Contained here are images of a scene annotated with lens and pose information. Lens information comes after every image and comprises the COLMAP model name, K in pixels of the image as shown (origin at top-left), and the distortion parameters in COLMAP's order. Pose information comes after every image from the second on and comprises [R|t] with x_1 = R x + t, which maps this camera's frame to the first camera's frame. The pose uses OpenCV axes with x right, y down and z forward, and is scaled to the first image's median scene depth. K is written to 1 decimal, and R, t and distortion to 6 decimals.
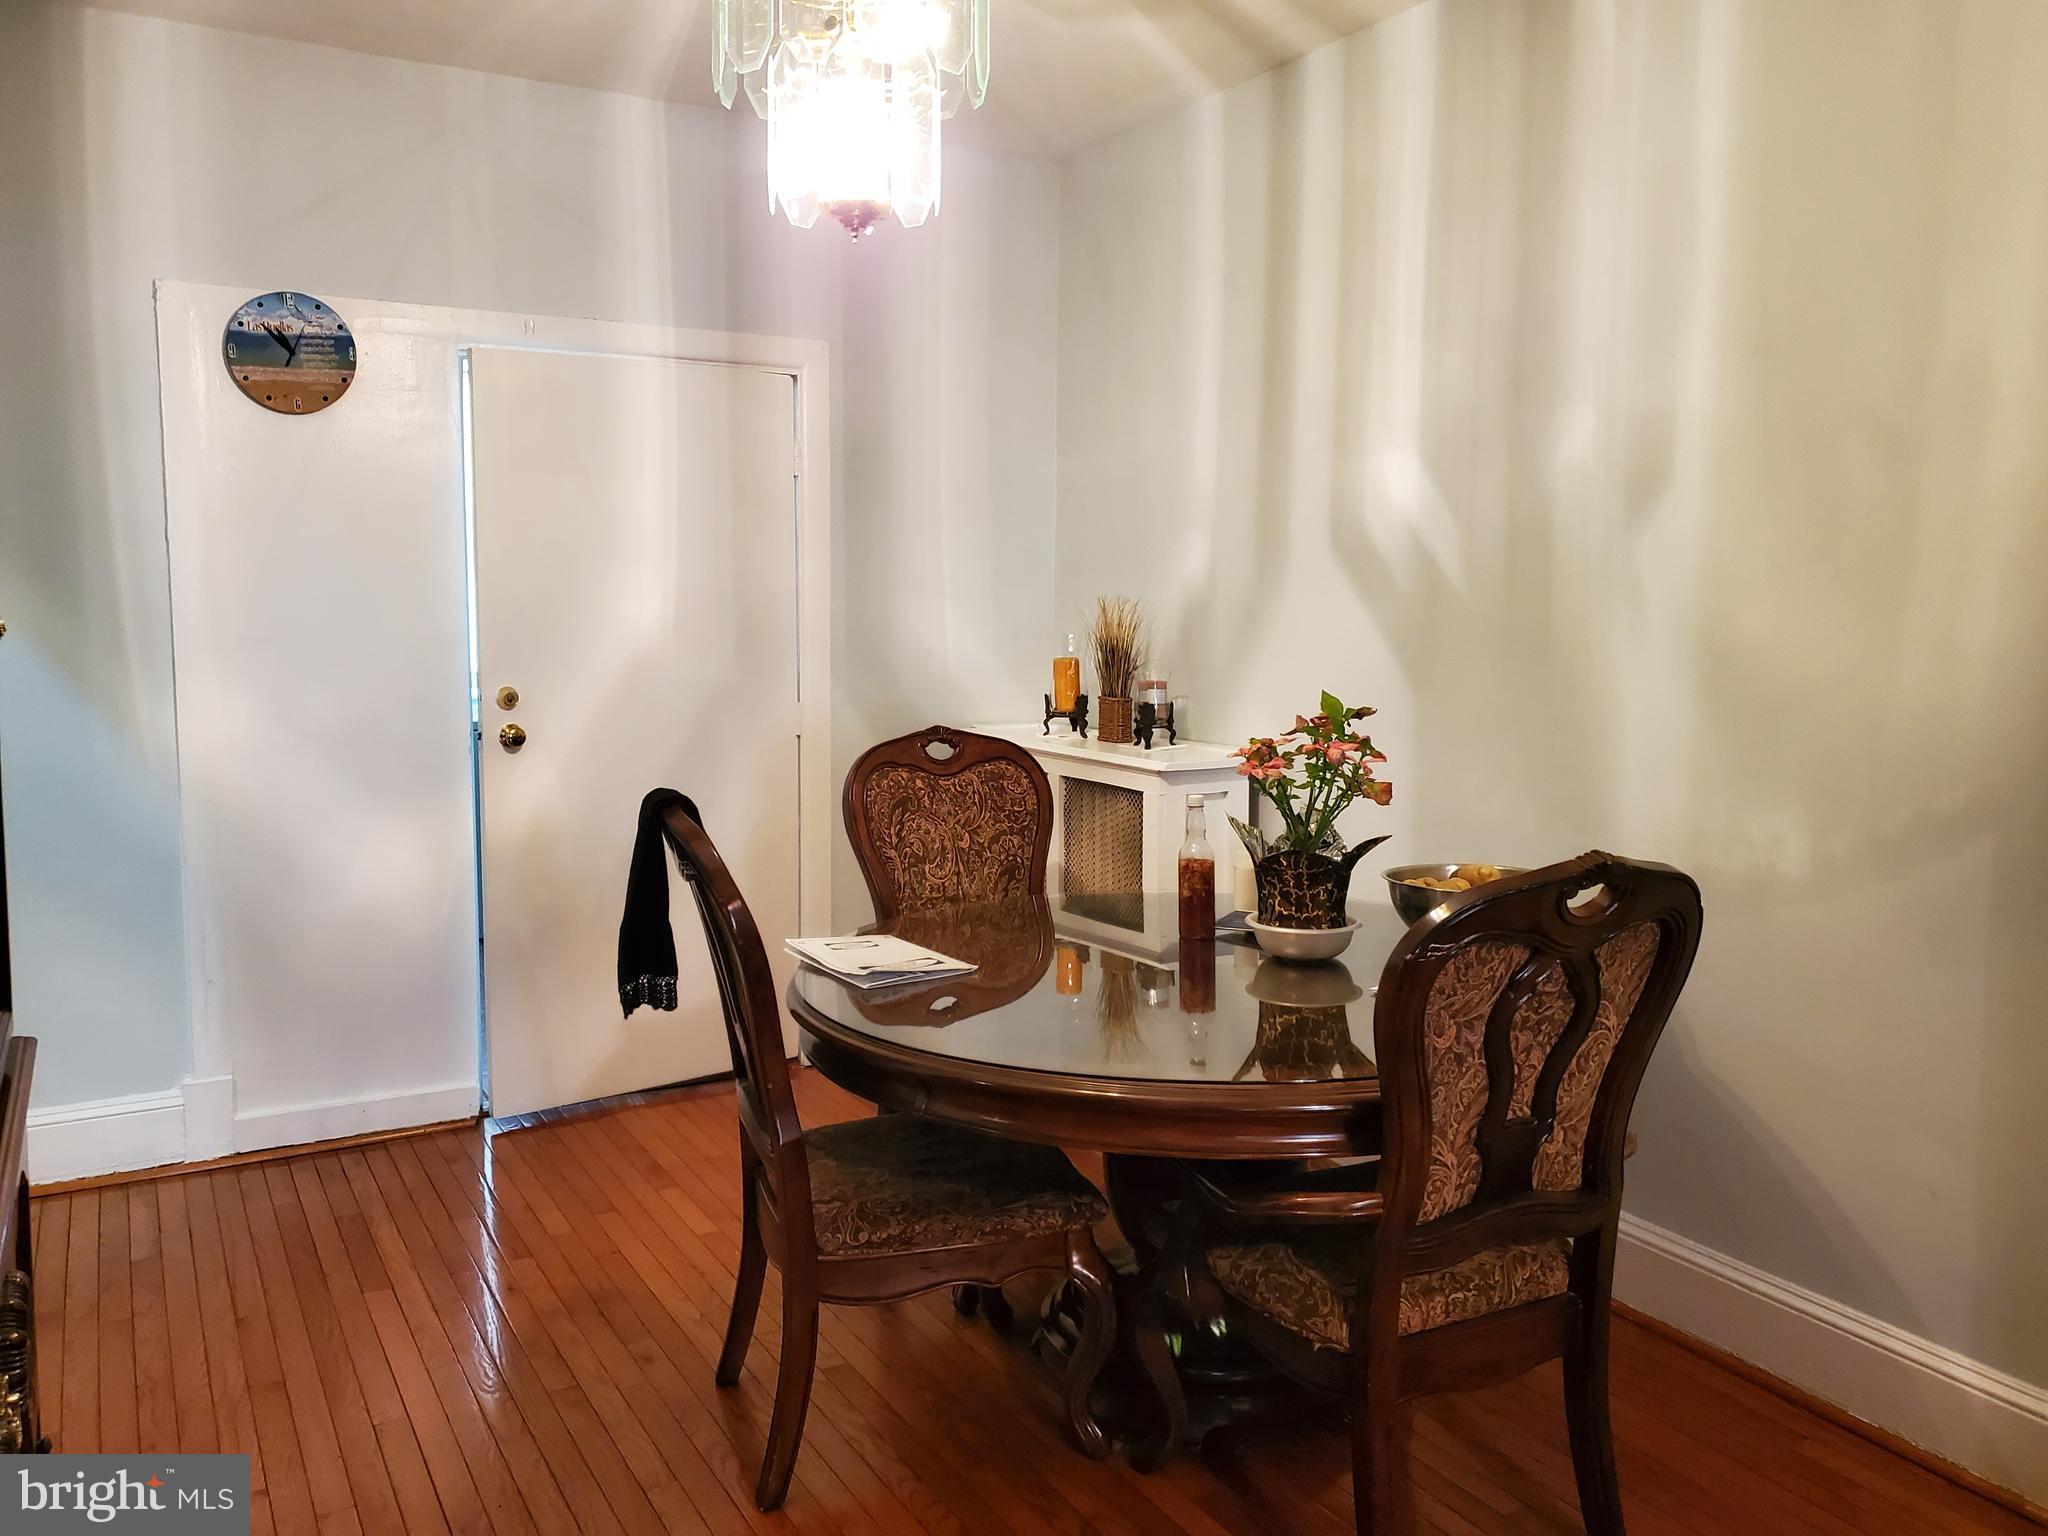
lens RADIAL K [[1572.0, 0, 1023.0], [0, 1572.0, 767.6], [0, 0, 1]] dist [0.027718, -0.016597]
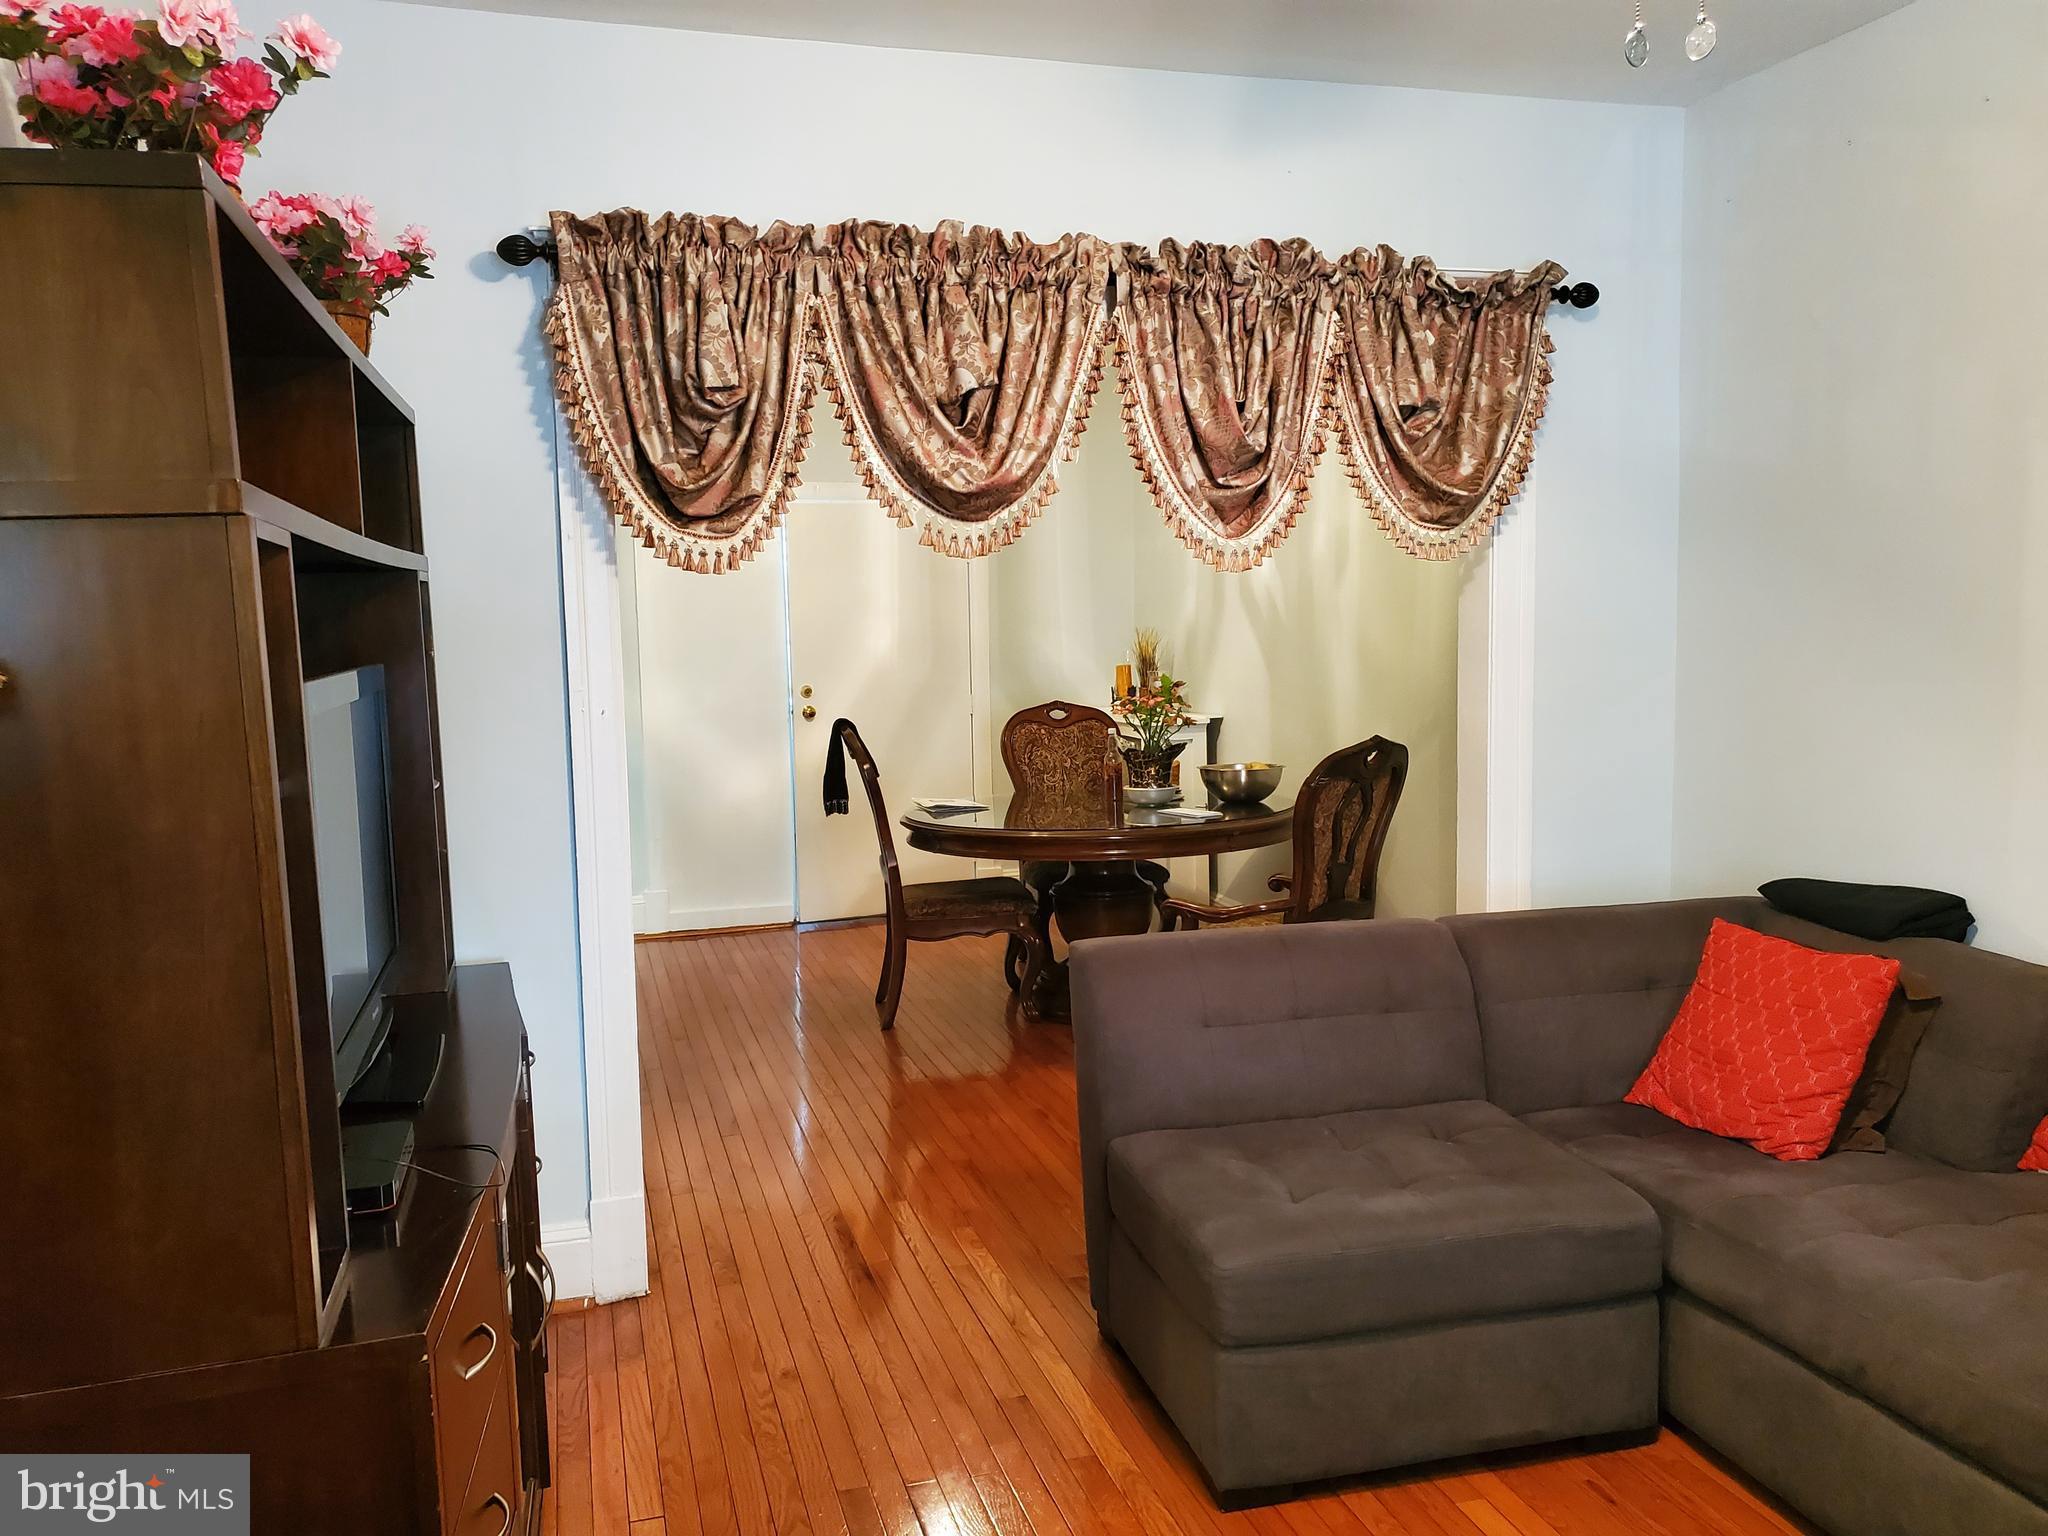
lens RADIAL K [[1572.0, 0, 1022.5], [0, 1572.0, 784.8], [0, 0, 1]] dist [0.027718, -0.016597]
pose [[0.972762, 0.000930, -0.231806, 0.347849], [-0.002164, 0.999985, -0.005073, 0.075296], [0.231798, 0.005436, 0.972749, -0.731046]]
